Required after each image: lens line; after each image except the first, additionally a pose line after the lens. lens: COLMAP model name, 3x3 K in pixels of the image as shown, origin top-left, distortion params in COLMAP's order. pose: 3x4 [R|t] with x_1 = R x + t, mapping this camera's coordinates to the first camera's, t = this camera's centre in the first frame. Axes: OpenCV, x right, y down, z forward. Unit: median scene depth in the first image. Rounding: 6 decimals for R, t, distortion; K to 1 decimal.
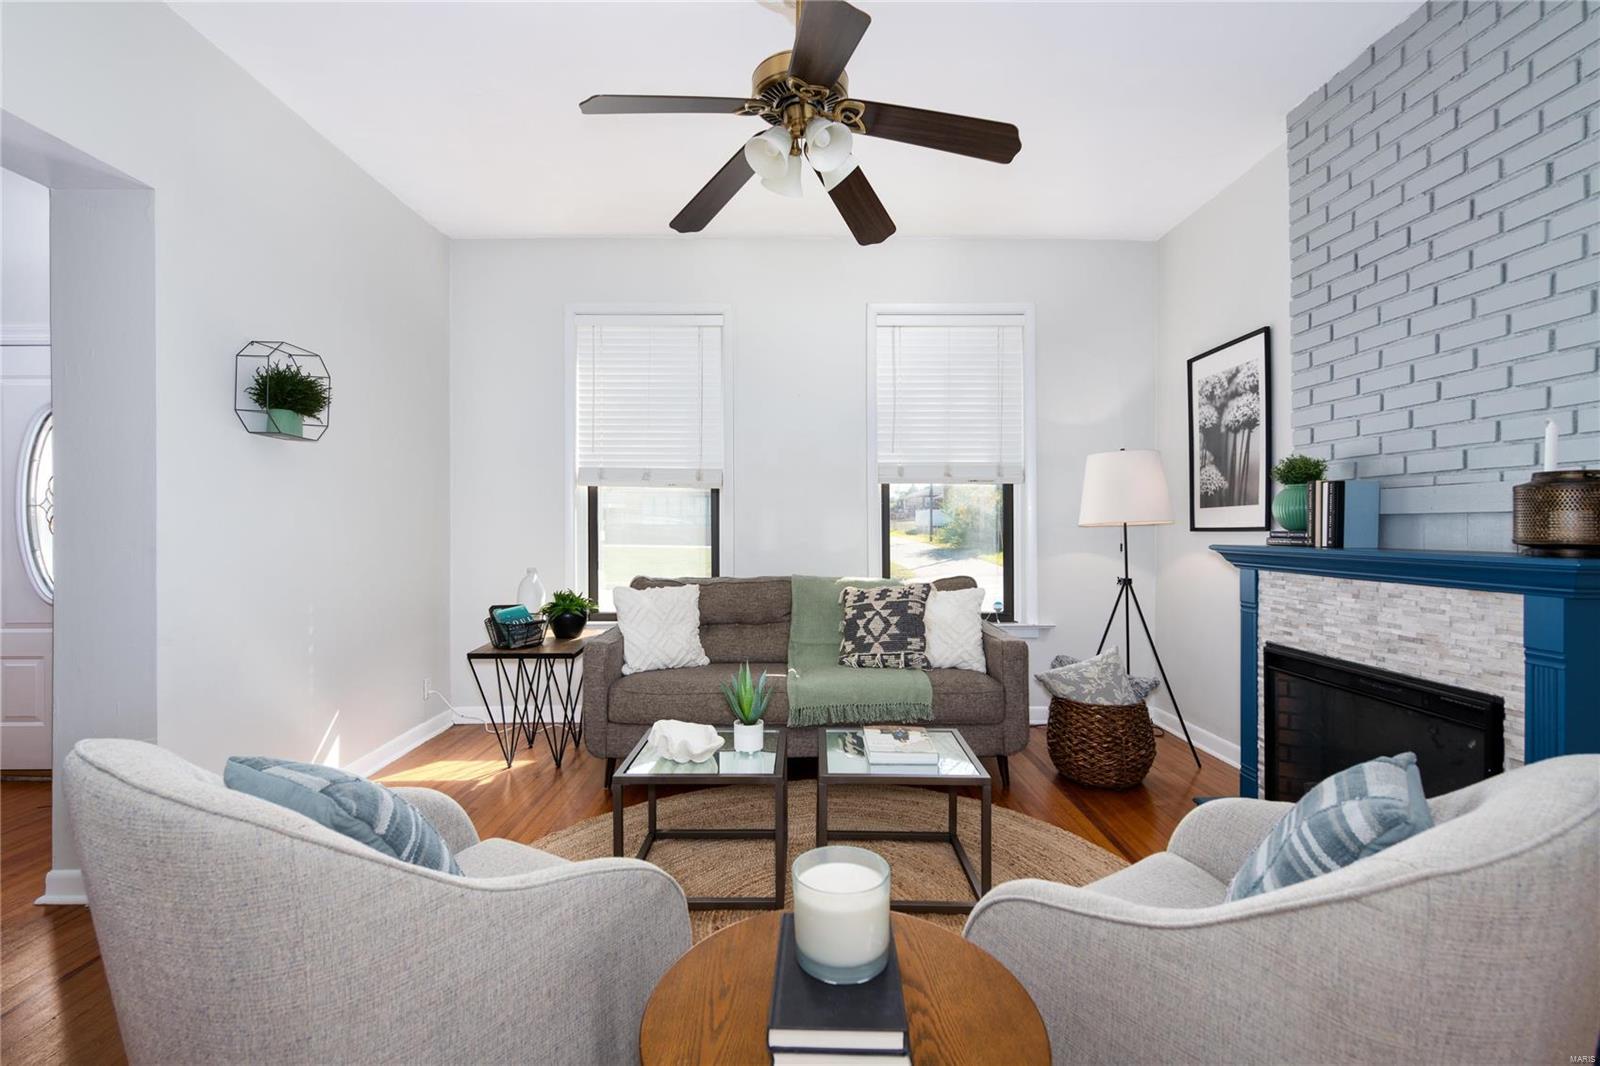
lens RADIAL K [[724.0, 0, 793.2], [0, 724.0, 533.8], [0, 0, 1]] dist [0.006159, -0.002807]
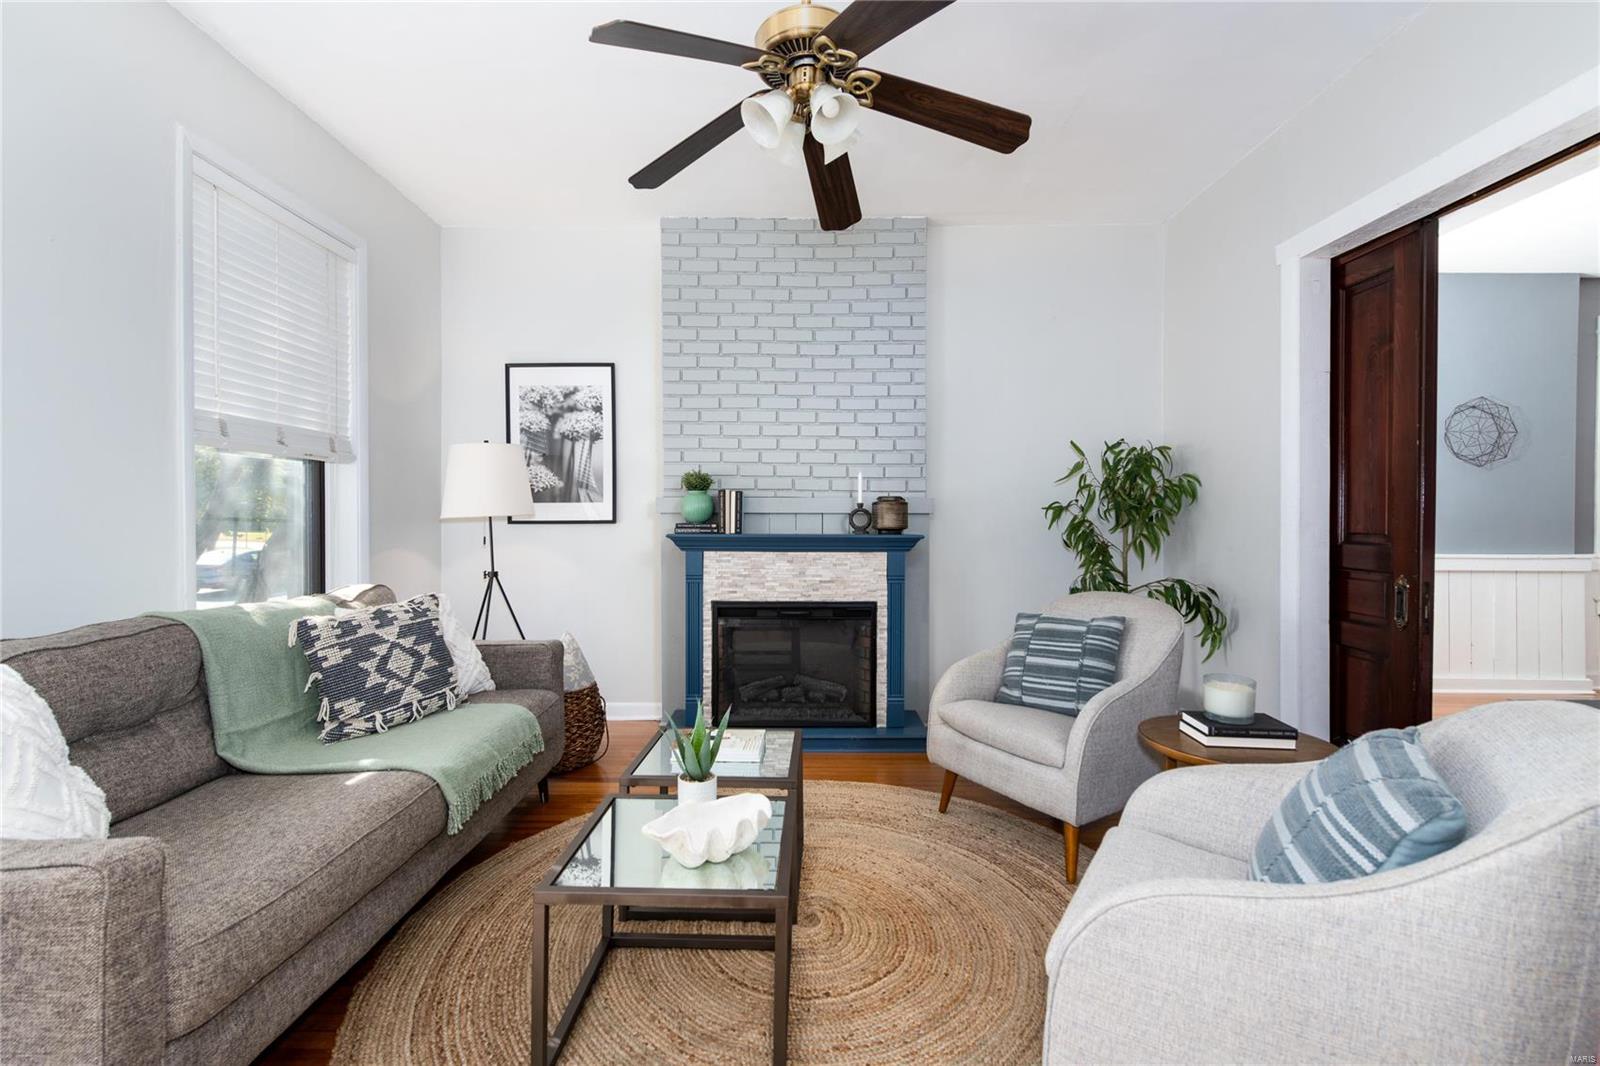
lens RADIAL K [[724.0, 0, 803.9], [0, 724.0, 523.0], [0, 0, 1]] dist [0.006159, -0.002807]
pose [[-0.007683, -0.001887, 0.999969, -0.589057], [0.006716, 0.999976, 0.001938, -0.004495], [-0.999948, 0.006731, -0.007670, 0.637625]]
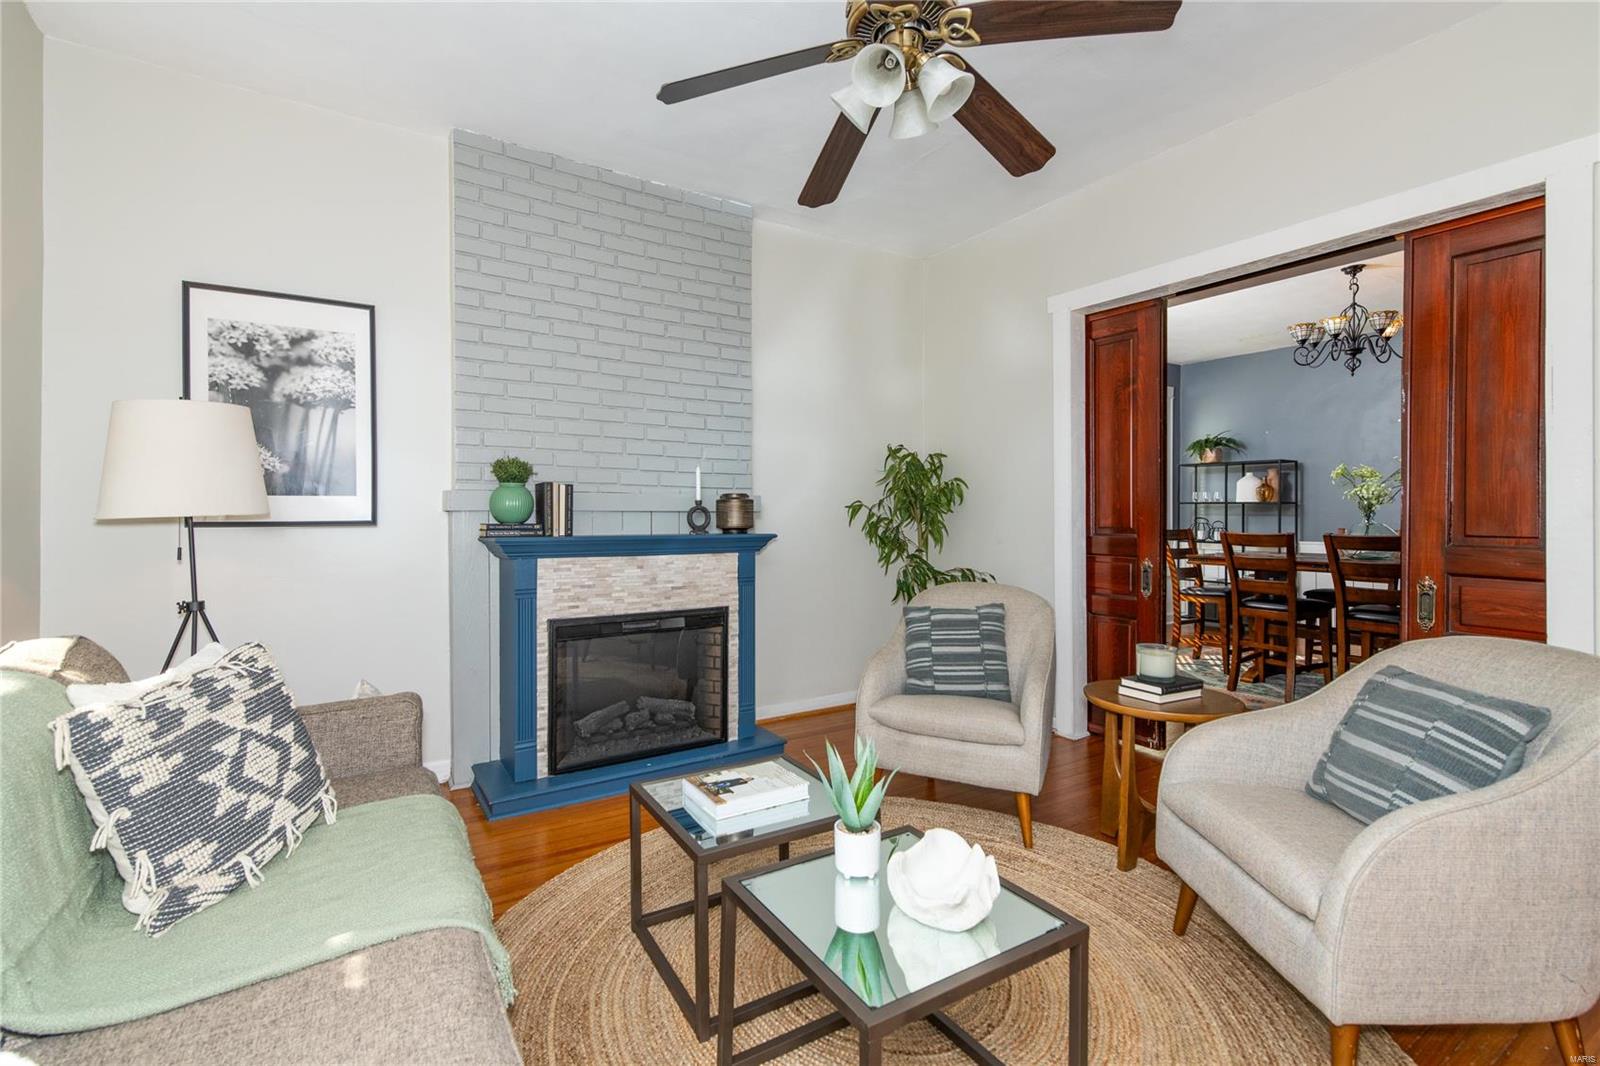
lens RADIAL K [[724.0, 0, 807.7], [0, 724.0, 512.3], [0, 0, 1]] dist [0.006159, -0.002807]
pose [[-0.554894, 0.009379, 0.831868, -0.407521], [0.010250, 0.999938, -0.004437, -0.009585], [-0.831858, 0.006065, -0.554956, 0.994063]]
